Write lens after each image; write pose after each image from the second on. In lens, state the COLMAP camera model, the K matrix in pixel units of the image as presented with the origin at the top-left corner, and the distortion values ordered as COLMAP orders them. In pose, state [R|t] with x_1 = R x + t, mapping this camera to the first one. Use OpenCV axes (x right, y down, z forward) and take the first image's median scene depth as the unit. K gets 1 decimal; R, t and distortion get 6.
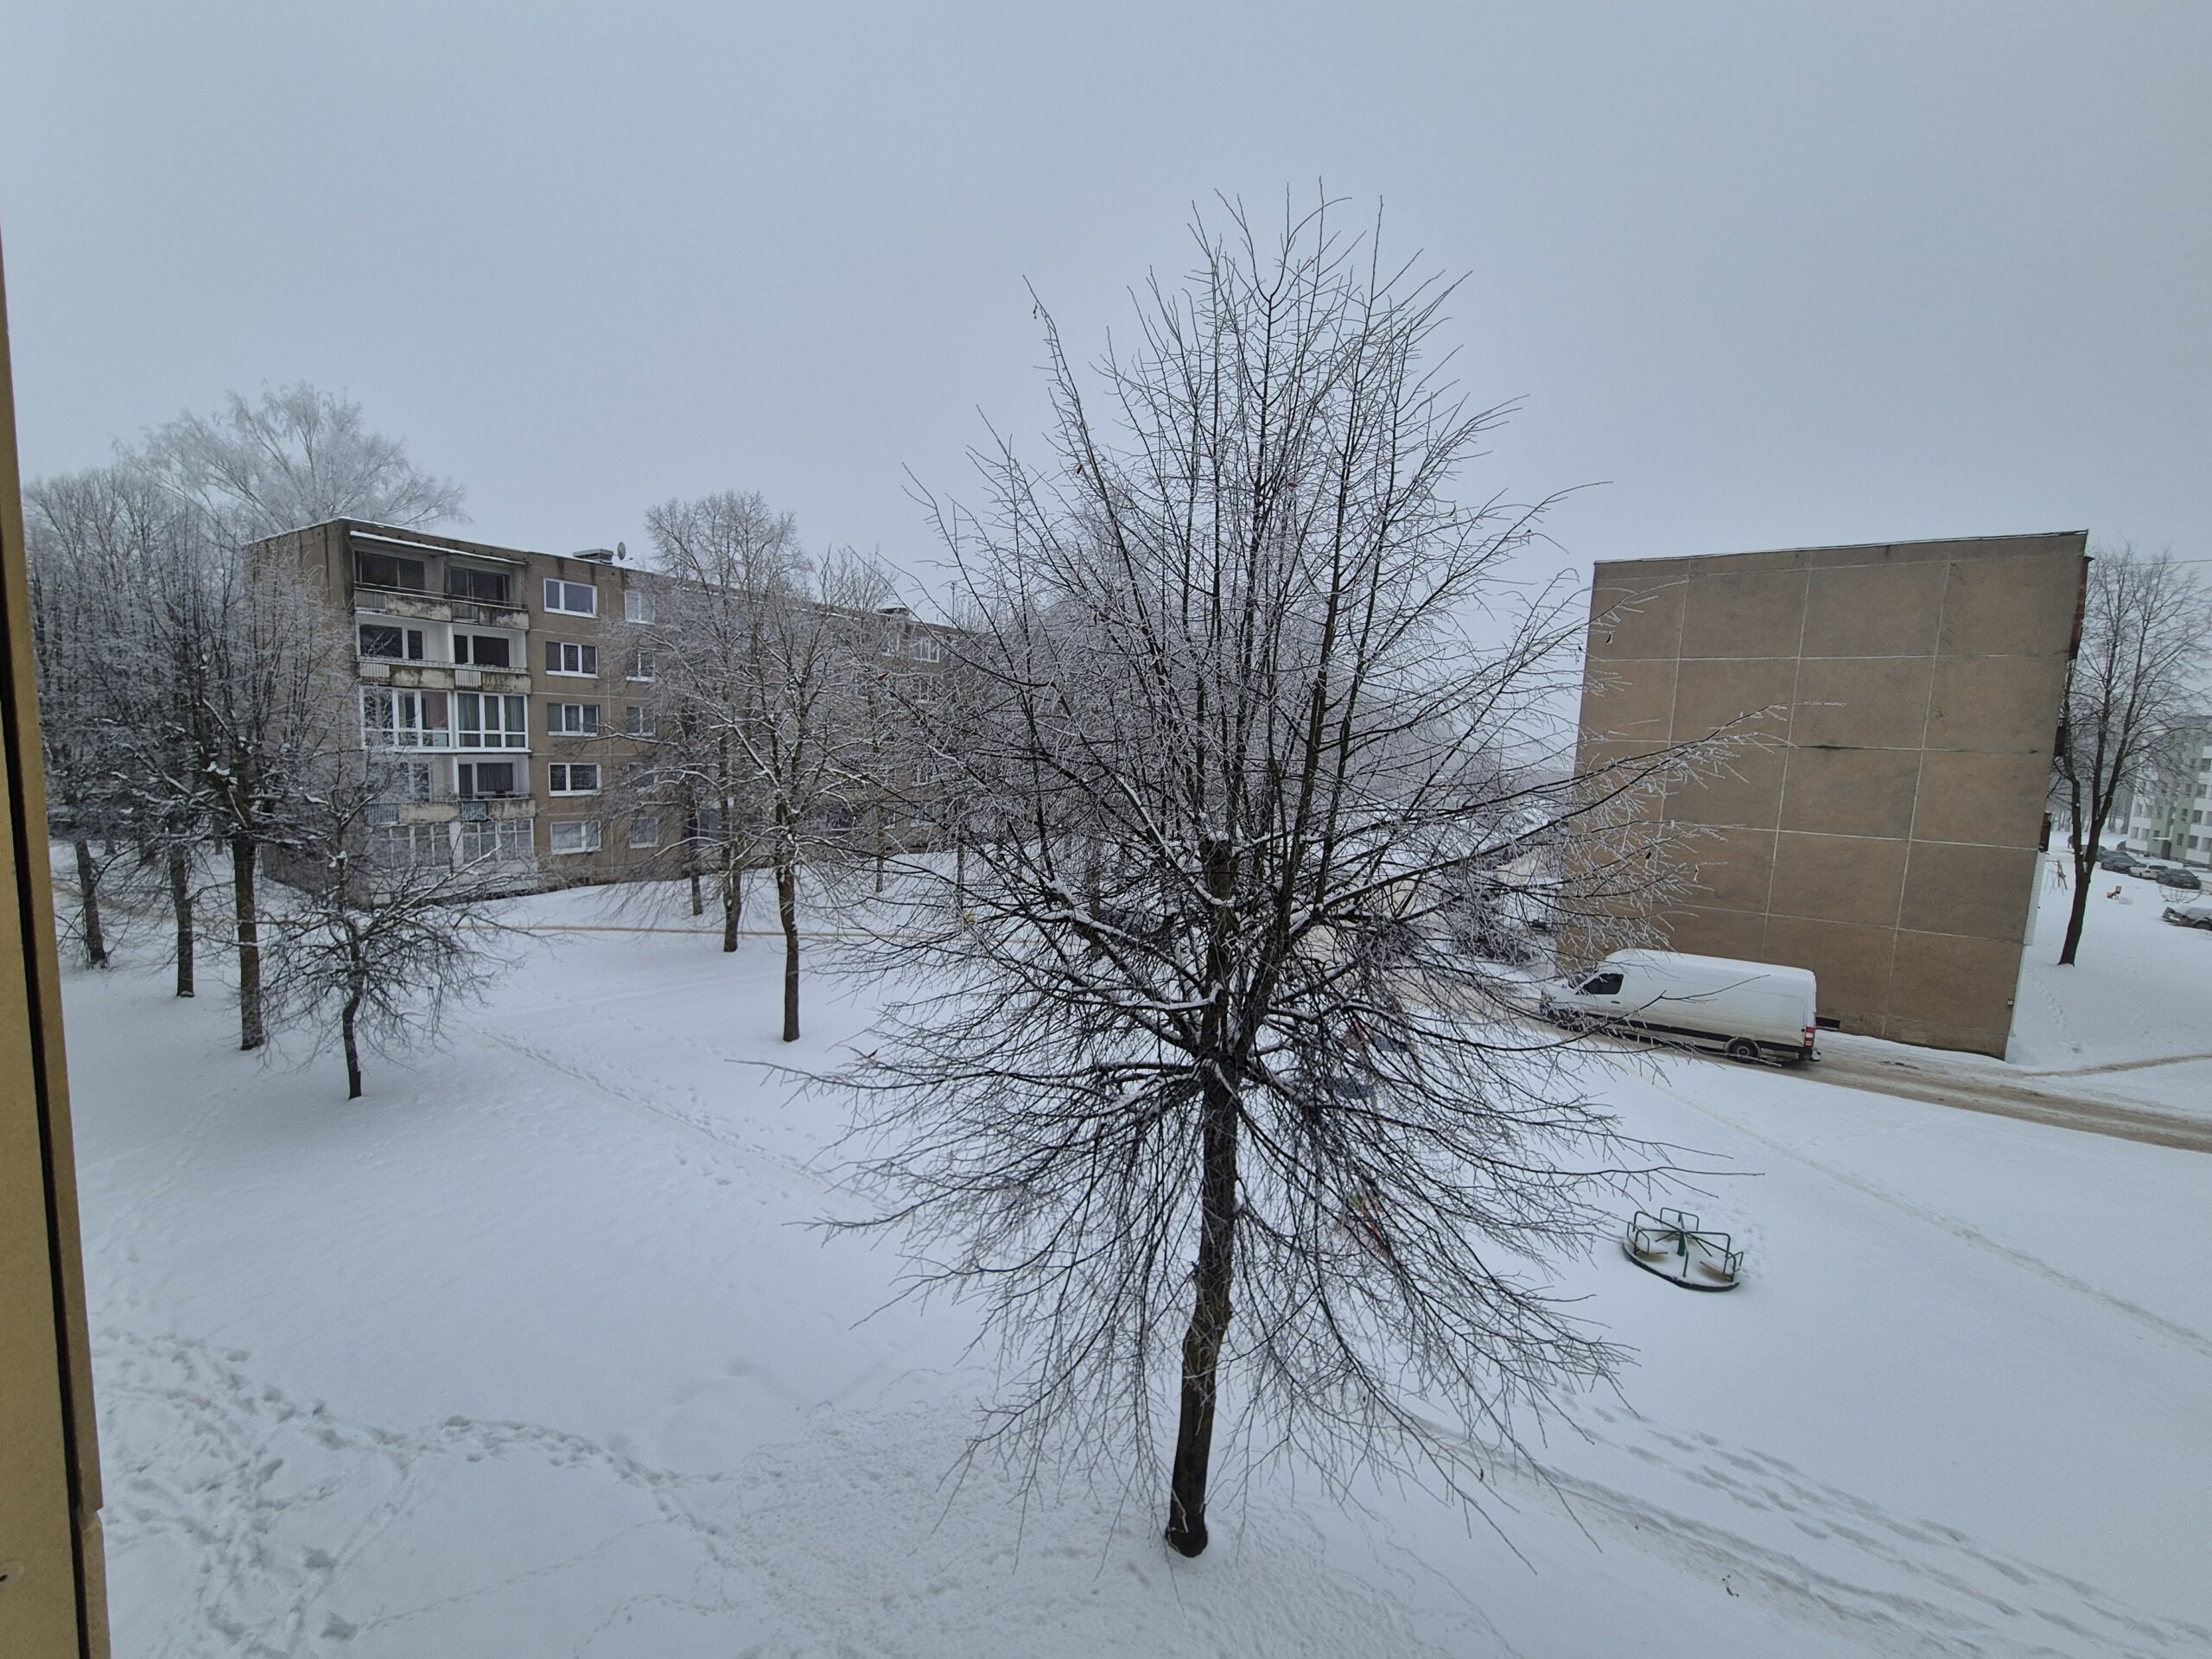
lens RADIAL K [[892.2, 0, 1098.1], [0, 892.2, 838.7], [0, 0, 1]] dist [-0.000577, -0.003640]
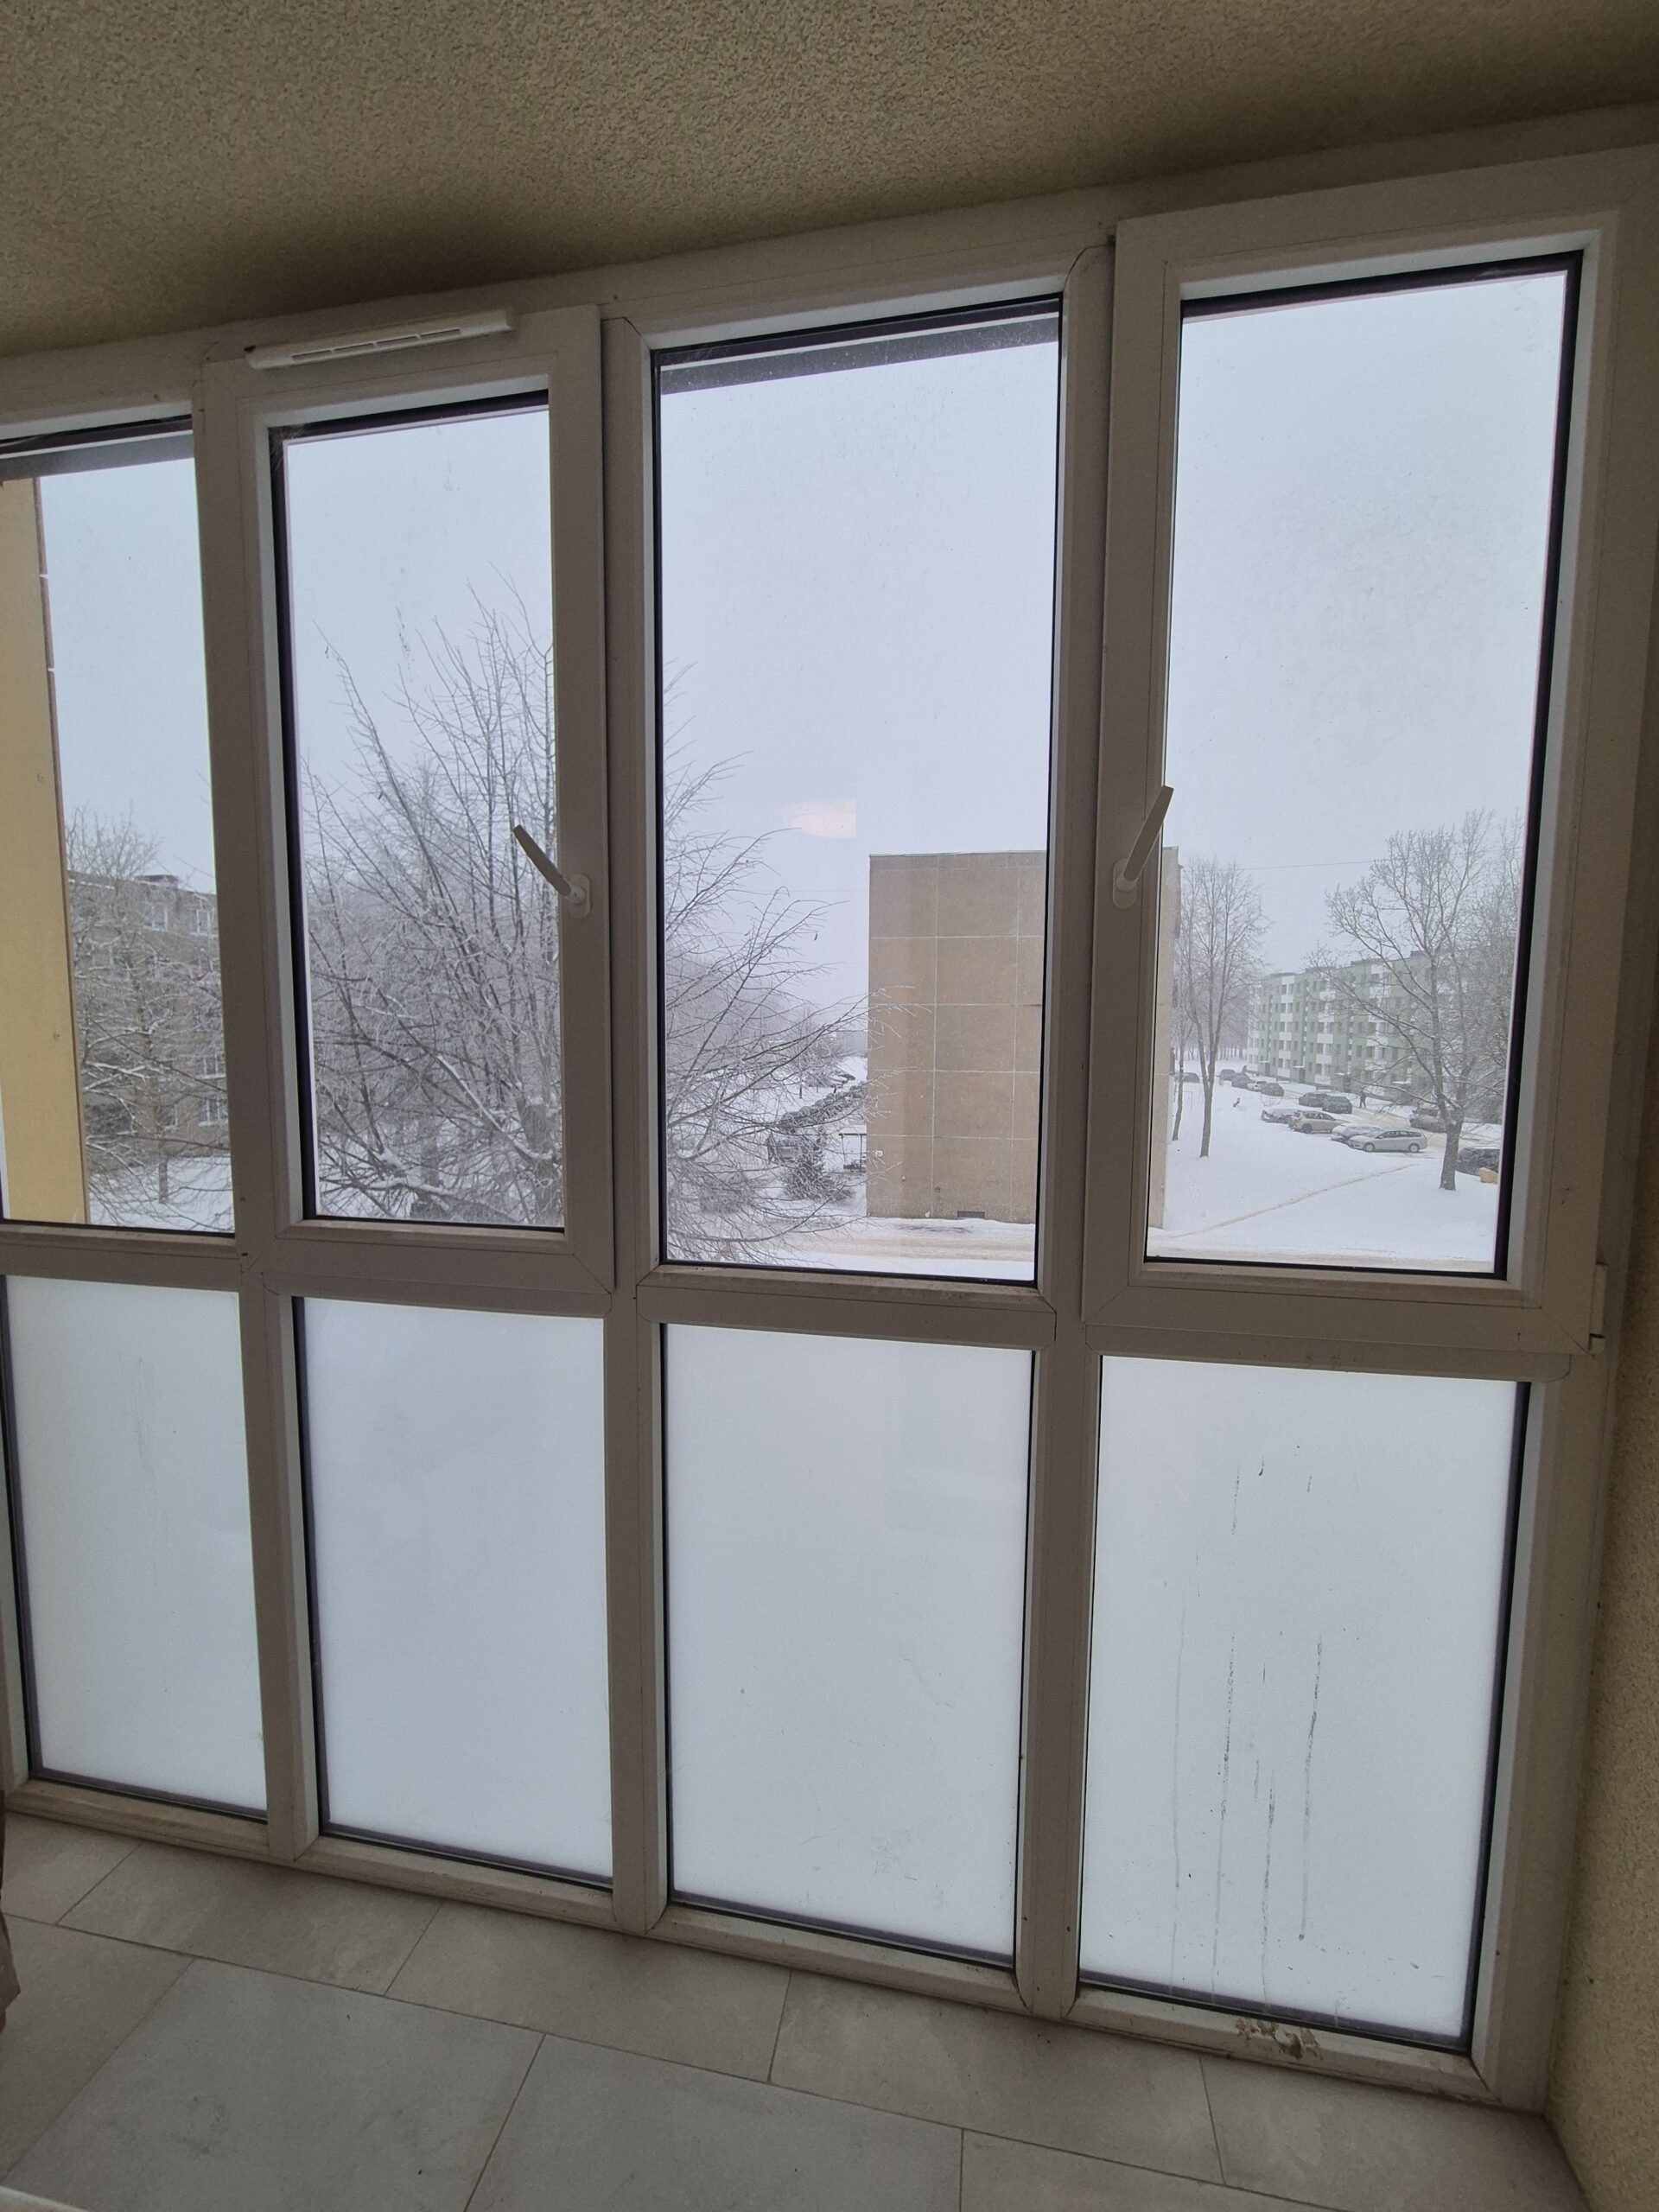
lens RADIAL K [[907.5, 0, 826.2], [0, 907.5, 1096.4], [0, 0, 1]] dist [-0.003478, 0.002999]
pose [[0.916692, -0.069377, 0.393527, 0.015127], [0.075976, 0.997109, -0.001194, 0.020120], [-0.392306, 0.030993, 0.919312, -0.238865]]
